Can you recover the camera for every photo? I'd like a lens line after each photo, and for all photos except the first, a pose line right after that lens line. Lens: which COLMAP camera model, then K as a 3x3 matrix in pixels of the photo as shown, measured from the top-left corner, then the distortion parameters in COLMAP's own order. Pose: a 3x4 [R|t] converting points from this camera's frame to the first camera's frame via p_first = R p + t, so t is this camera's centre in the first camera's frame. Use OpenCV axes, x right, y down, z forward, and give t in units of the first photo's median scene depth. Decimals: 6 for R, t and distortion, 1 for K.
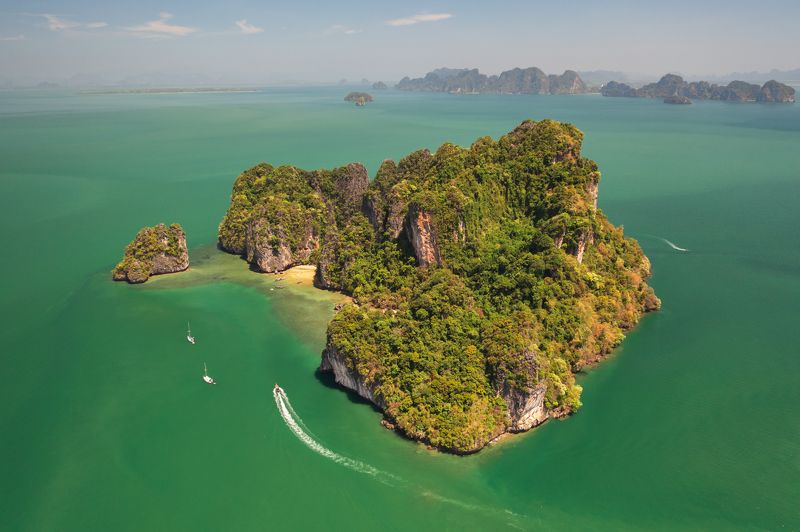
lens RADIAL K [[633.8, 0, 402.5], [0, 633.8, 266.9], [0, 0, 1]] dist [-0.008821, -0.003486]
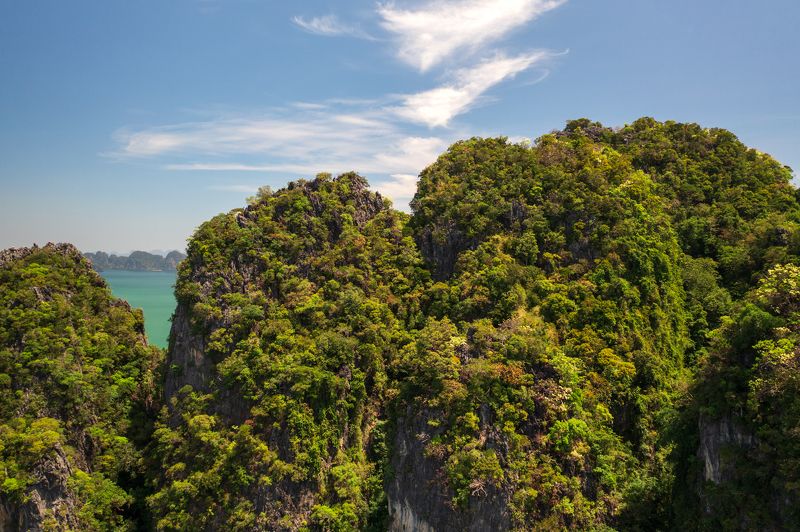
lens RADIAL K [[633.8, 0, 402.5], [0, 633.8, 266.9], [0, 0, 1]] dist [-0.008821, -0.003486]
pose [[0.595588, 0.012934, 0.803186, -0.111976], [0.207267, 0.963539, -0.169212, -0.109811], [-0.776089, 0.267255, 0.571192, 0.815304]]
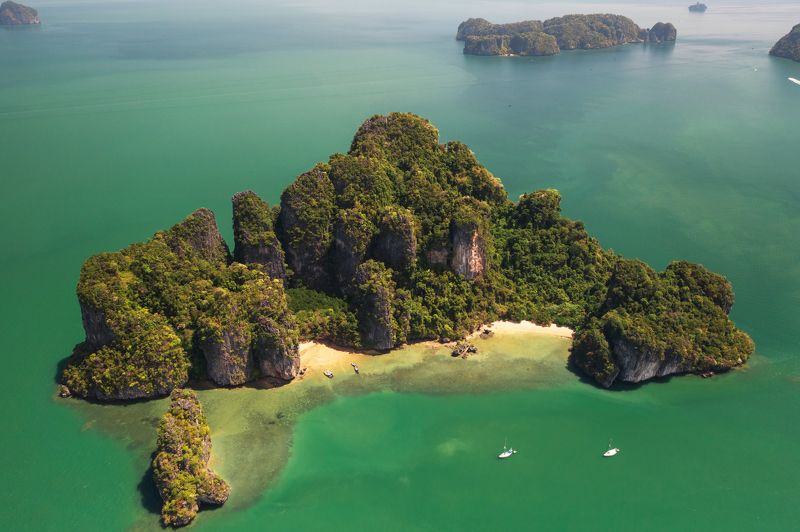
lens RADIAL K [[633.8, 0, 402.5], [0, 633.8, 266.9], [0, 0, 1]] dist [-0.008821, -0.003486]
pose [[0.413481, -0.384838, 0.825187, -0.662911], [0.274386, 0.916822, 0.290086, -0.267268], [-0.868185, 0.106475, 0.484683, 0.437654]]
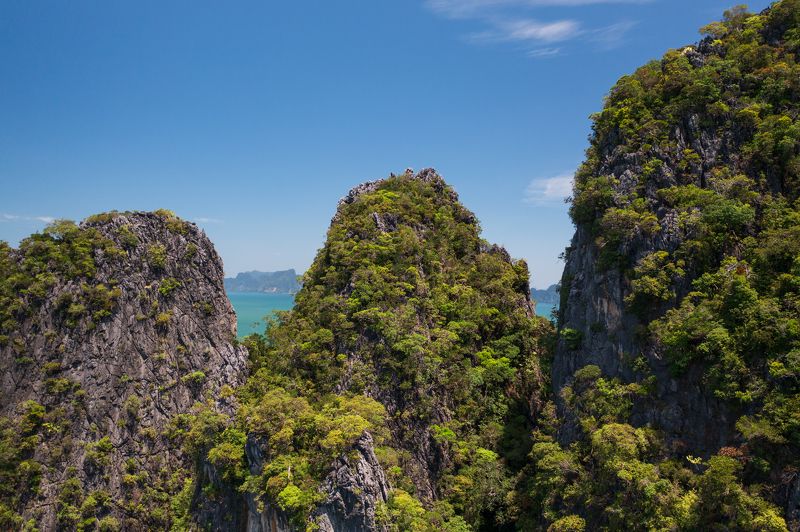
lens RADIAL K [[633.8, 0, 402.5], [0, 633.8, 266.9], [0, 0, 1]] dist [-0.008821, -0.003486]
pose [[0.954923, 0.040439, 0.294086, -0.062093], [0.055486, 0.948904, -0.310649, -0.106970], [-0.291622, 0.312963, 0.903886, 0.887726]]
